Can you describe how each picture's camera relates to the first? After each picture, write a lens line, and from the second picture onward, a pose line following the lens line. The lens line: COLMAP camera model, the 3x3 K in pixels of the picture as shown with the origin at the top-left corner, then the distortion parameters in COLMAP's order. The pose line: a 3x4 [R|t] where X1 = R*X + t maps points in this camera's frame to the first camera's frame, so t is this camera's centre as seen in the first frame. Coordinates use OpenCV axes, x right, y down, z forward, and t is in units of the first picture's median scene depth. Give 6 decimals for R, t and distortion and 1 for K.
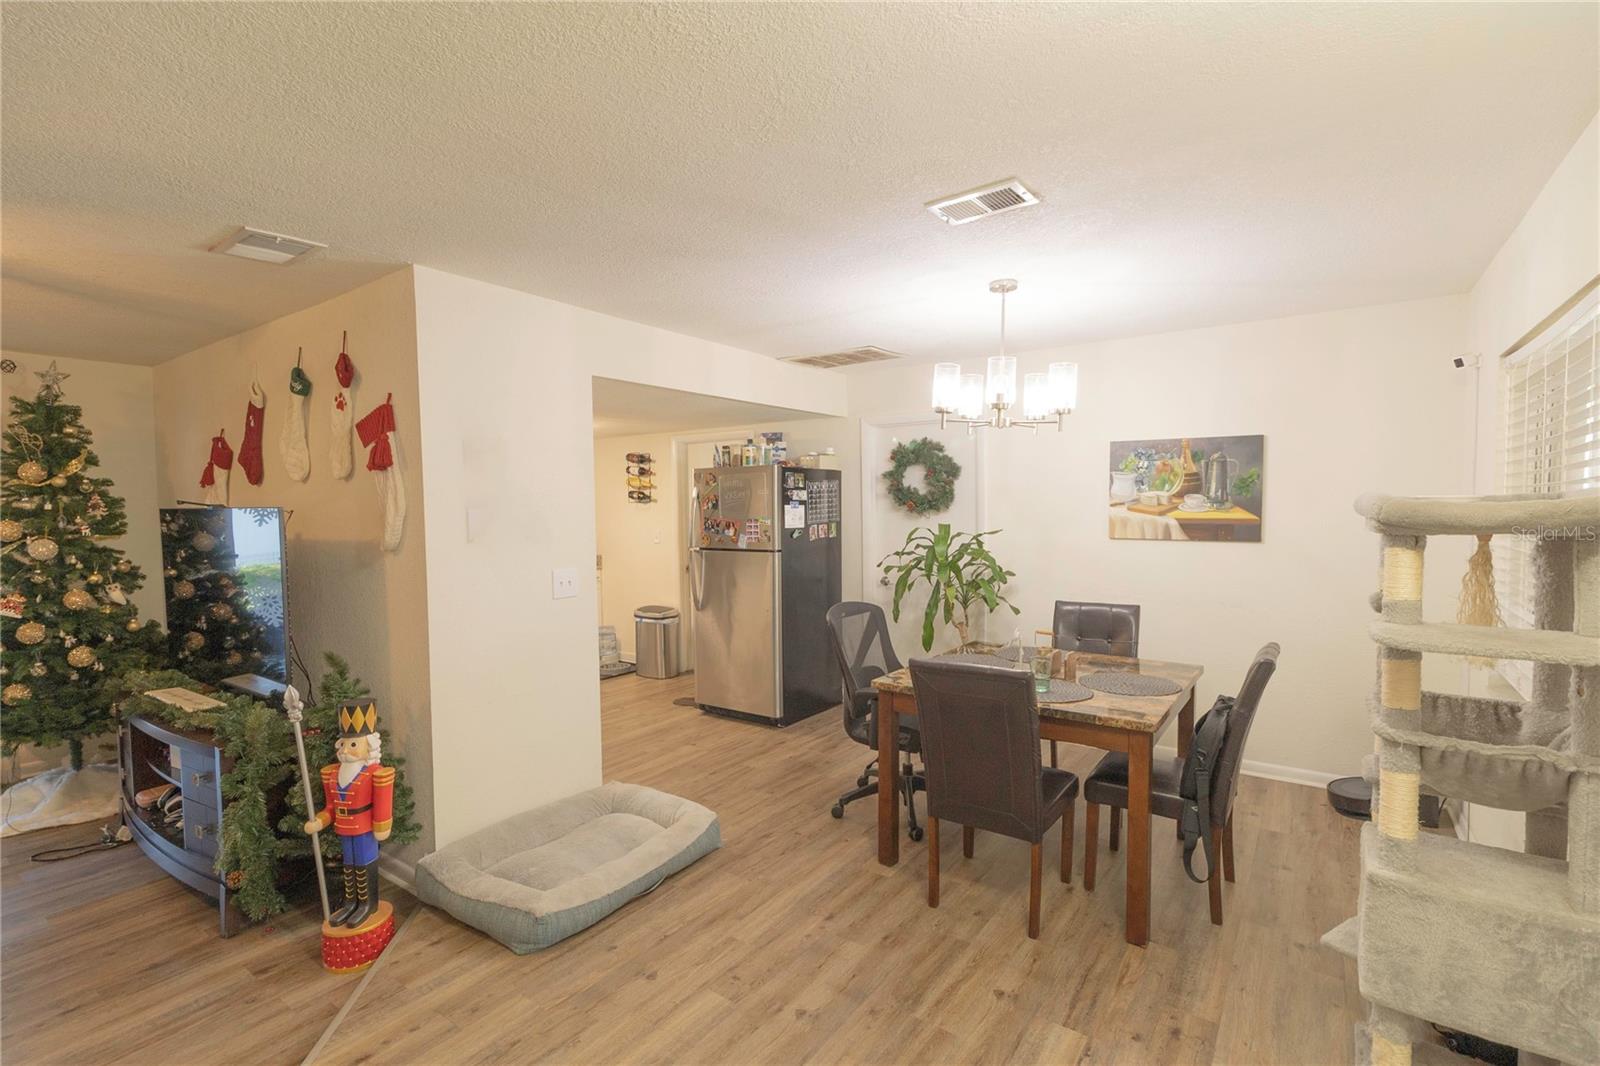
lens RADIAL K [[734.7, 0, 808.1], [0, 734.7, 535.3], [0, 0, 1]] dist [-0.000765, 0.000525]
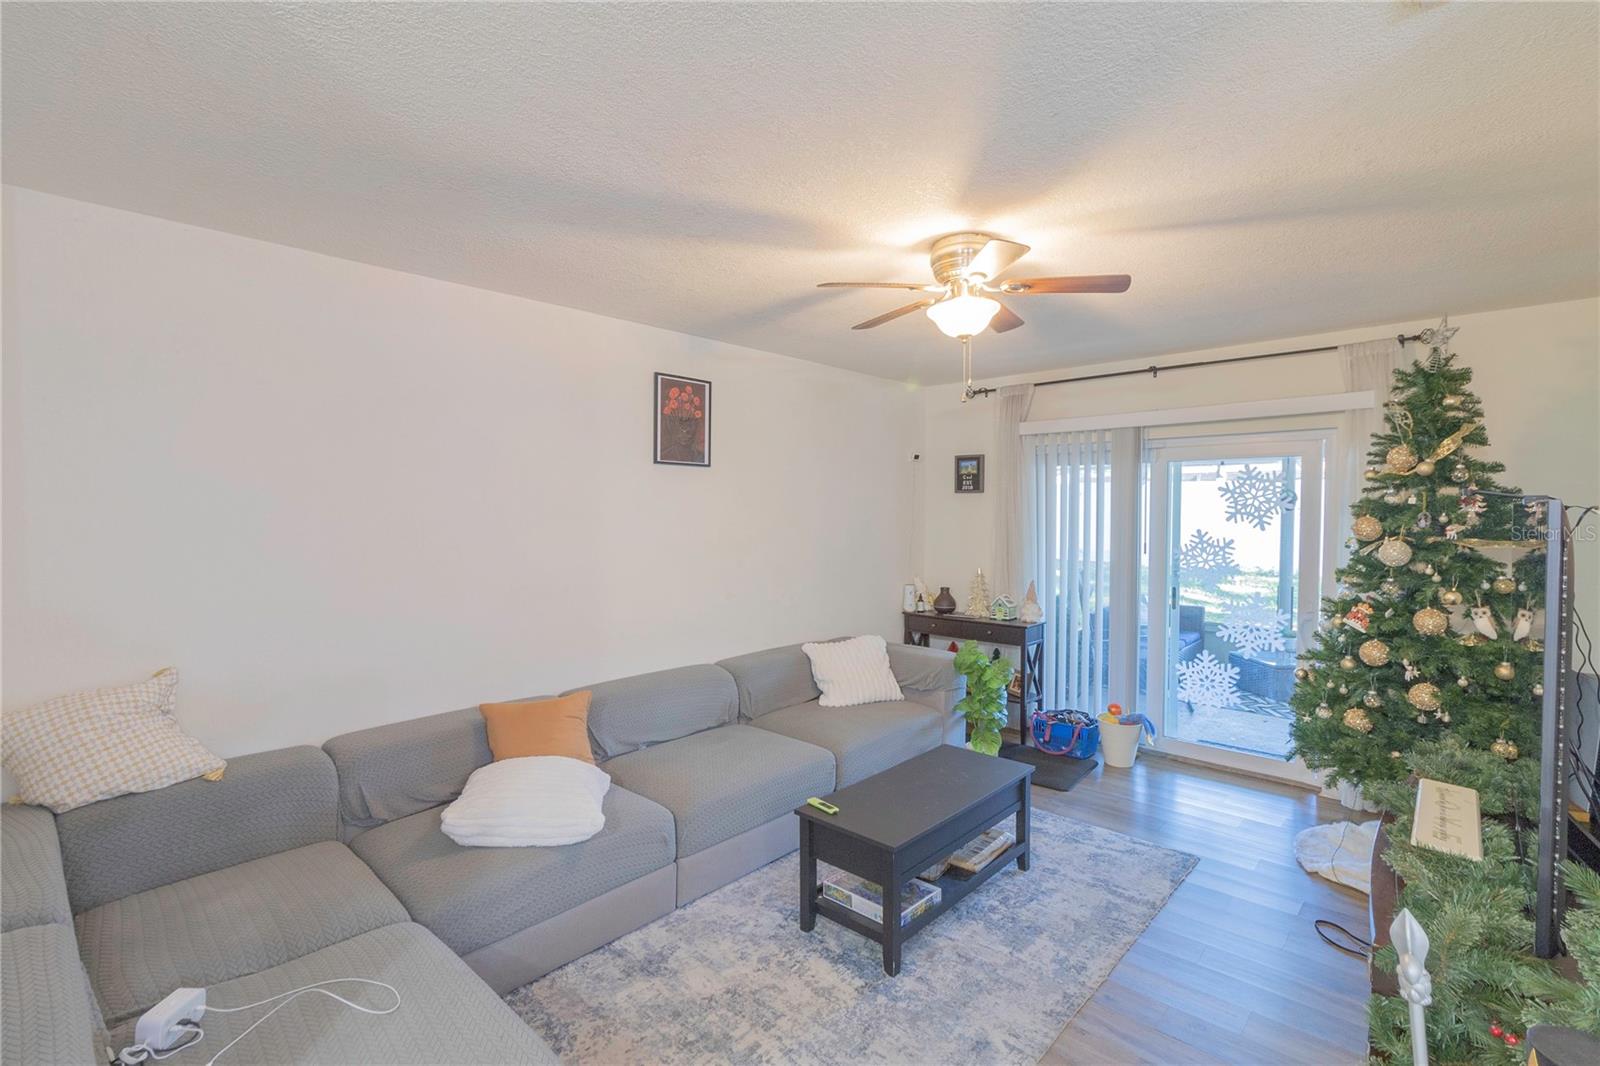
lens RADIAL K [[734.7, 0, 808.1], [0, 734.7, 535.3], [0, 0, 1]] dist [-0.000765, 0.000525]
pose [[-0.123766, 0.045724, -0.991257, -0.160446], [-0.044127, 0.997696, 0.051530, -0.013380], [0.991330, 0.050118, -0.121463, 0.449924]]
